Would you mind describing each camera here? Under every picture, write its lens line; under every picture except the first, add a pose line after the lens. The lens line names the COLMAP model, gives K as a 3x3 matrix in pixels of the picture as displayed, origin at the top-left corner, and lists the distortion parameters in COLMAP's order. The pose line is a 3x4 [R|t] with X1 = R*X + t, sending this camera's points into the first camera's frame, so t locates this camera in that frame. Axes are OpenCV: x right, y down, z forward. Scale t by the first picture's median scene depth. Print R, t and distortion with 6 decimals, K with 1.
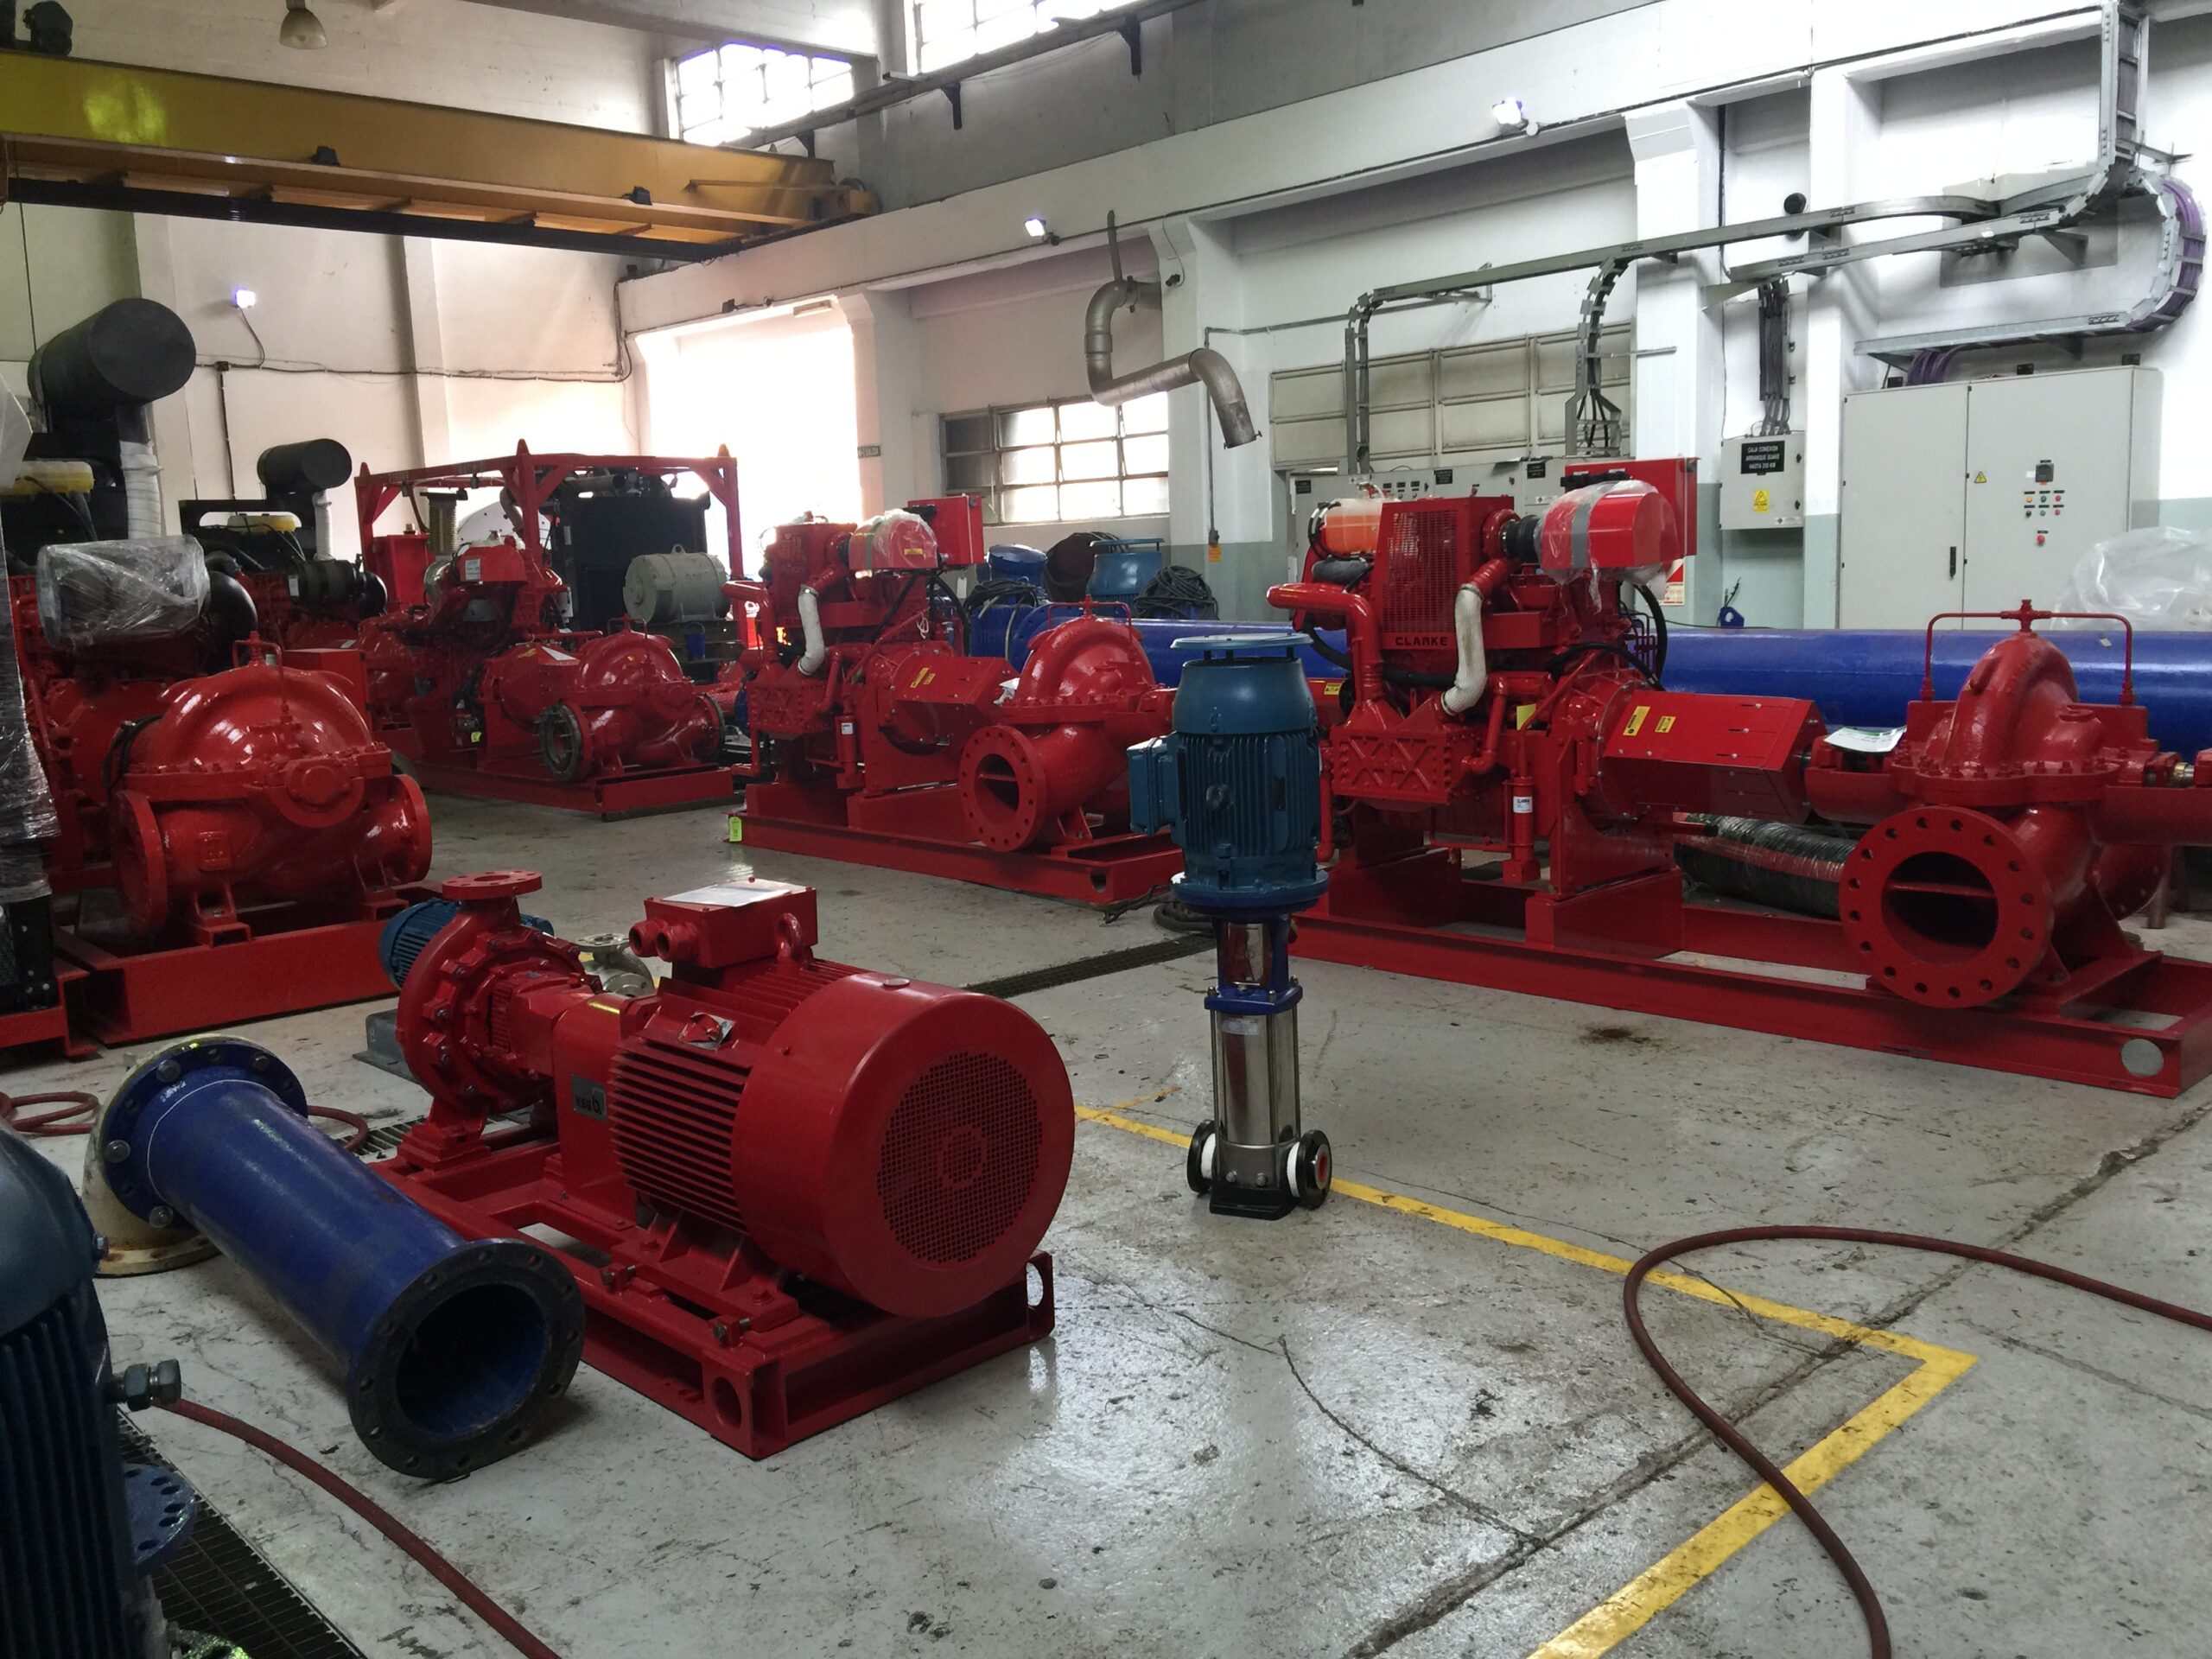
lens RADIAL K [[1868.3, 0, 1097.7], [0, 1868.3, 824.7], [0, 0, 1]] dist [0.050960, -0.017469]
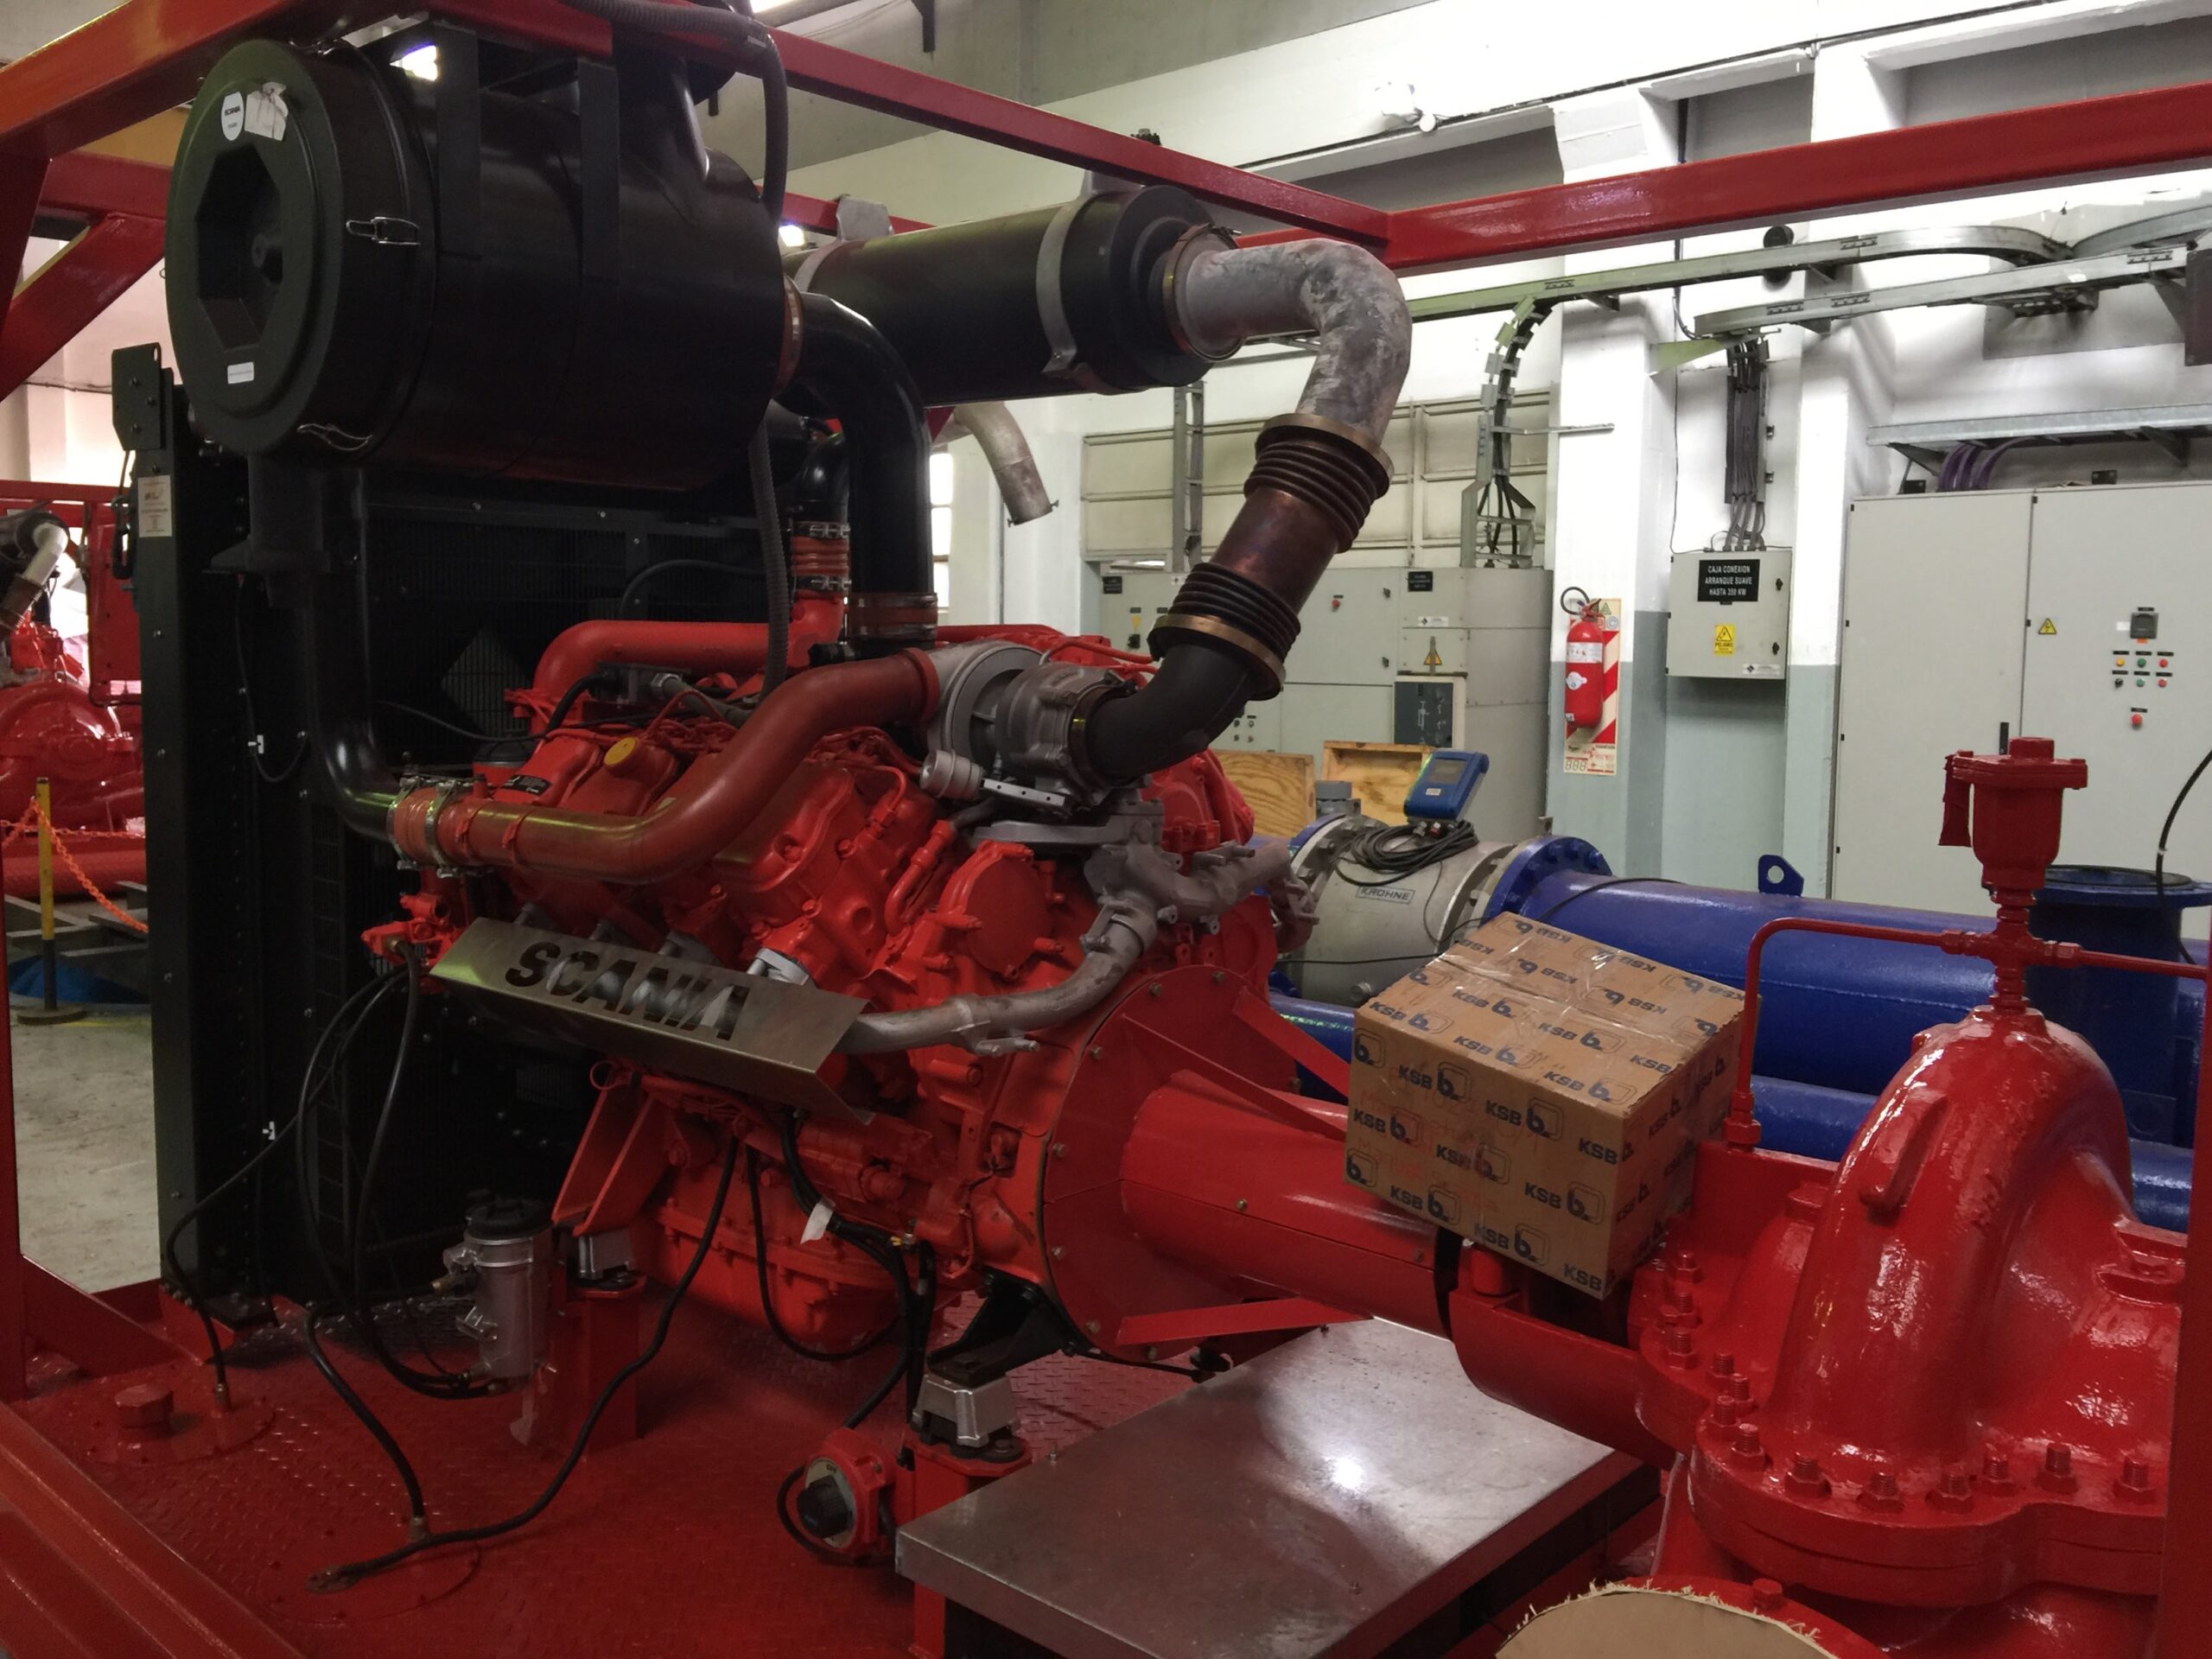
lens RADIAL K [[1868.3, 0, 1112.2], [0, 1868.3, 827.4], [0, 0, 1]] dist [0.050960, -0.017469]
pose [[0.996220, 0.040667, 0.076753, 0.065029], [-0.037368, 0.998335, -0.043939, -0.059257], [-0.078412, 0.040905, 0.996082, 0.300339]]
